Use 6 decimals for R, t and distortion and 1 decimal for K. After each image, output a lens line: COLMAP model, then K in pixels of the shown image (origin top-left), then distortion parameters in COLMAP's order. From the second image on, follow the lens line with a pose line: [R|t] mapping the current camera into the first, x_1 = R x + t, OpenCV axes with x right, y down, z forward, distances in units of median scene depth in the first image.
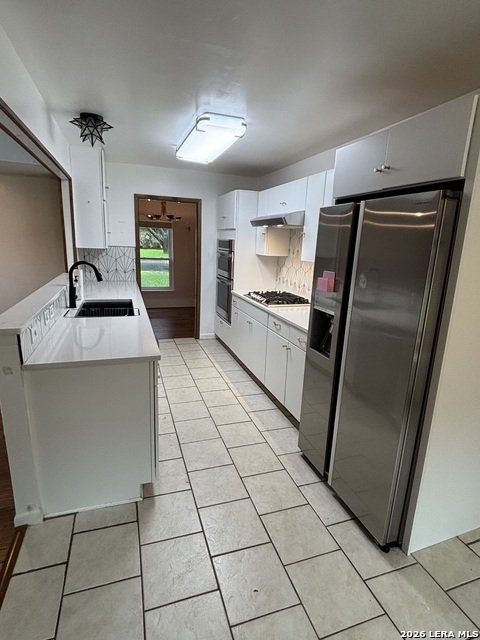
lens RADIAL K [[337.8, 0, 240.4], [0, 337.8, 322.4], [0, 0, 1]] dist [0.004275, 0.000423]
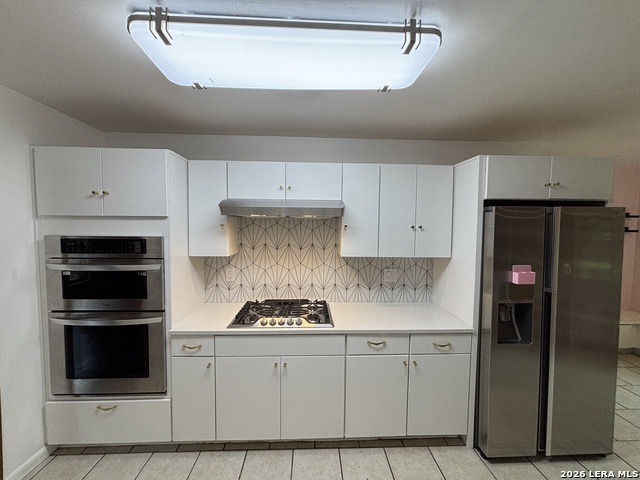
lens RADIAL K [[256.7, 0, 319.7], [0, 256.7, 236.1], [0, 0, 1]] dist [-0.003723, 0.001044]
pose [[0.283636, -0.085824, 0.955084, -0.383507], [0.230080, 0.972984, 0.019105, -0.224076], [-0.930921, 0.214327, 0.295720, 0.738819]]
